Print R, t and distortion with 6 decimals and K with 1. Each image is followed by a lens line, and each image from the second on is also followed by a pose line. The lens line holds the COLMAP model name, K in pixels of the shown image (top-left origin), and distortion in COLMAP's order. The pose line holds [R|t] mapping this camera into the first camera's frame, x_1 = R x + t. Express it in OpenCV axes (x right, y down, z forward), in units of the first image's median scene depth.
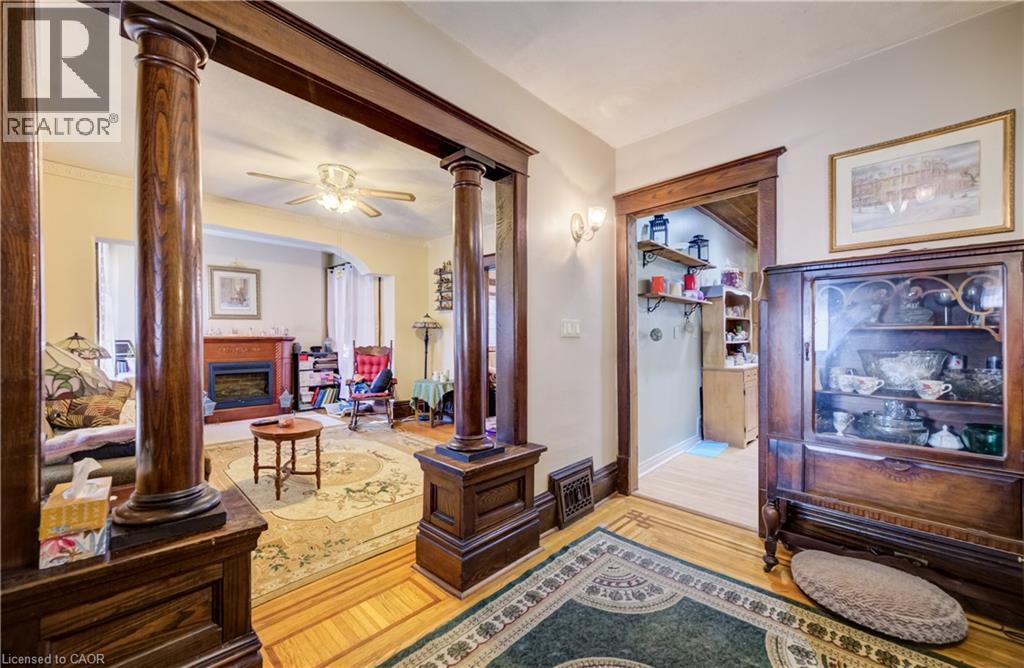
lens RADIAL K [[403.7, 0, 512.7], [0, 403.7, 340.3], [0, 0, 1]] dist [-0.003684, 0.001509]
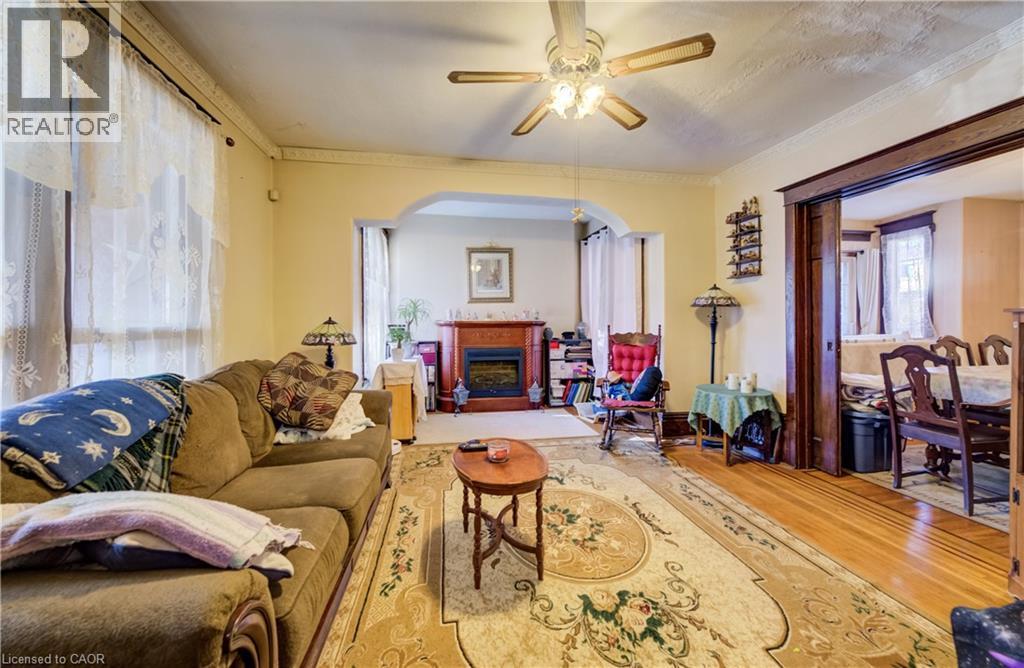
lens RADIAL K [[403.7, 0, 510.0], [0, 403.7, 324.2], [0, 0, 1]] dist [-0.003684, 0.001509]
pose [[0.805616, -0.001460, -0.592436, -0.093458], [0.000223, 0.999998, -0.002162, 0.000275], [0.592437, 0.001610, 0.805615, 0.276441]]
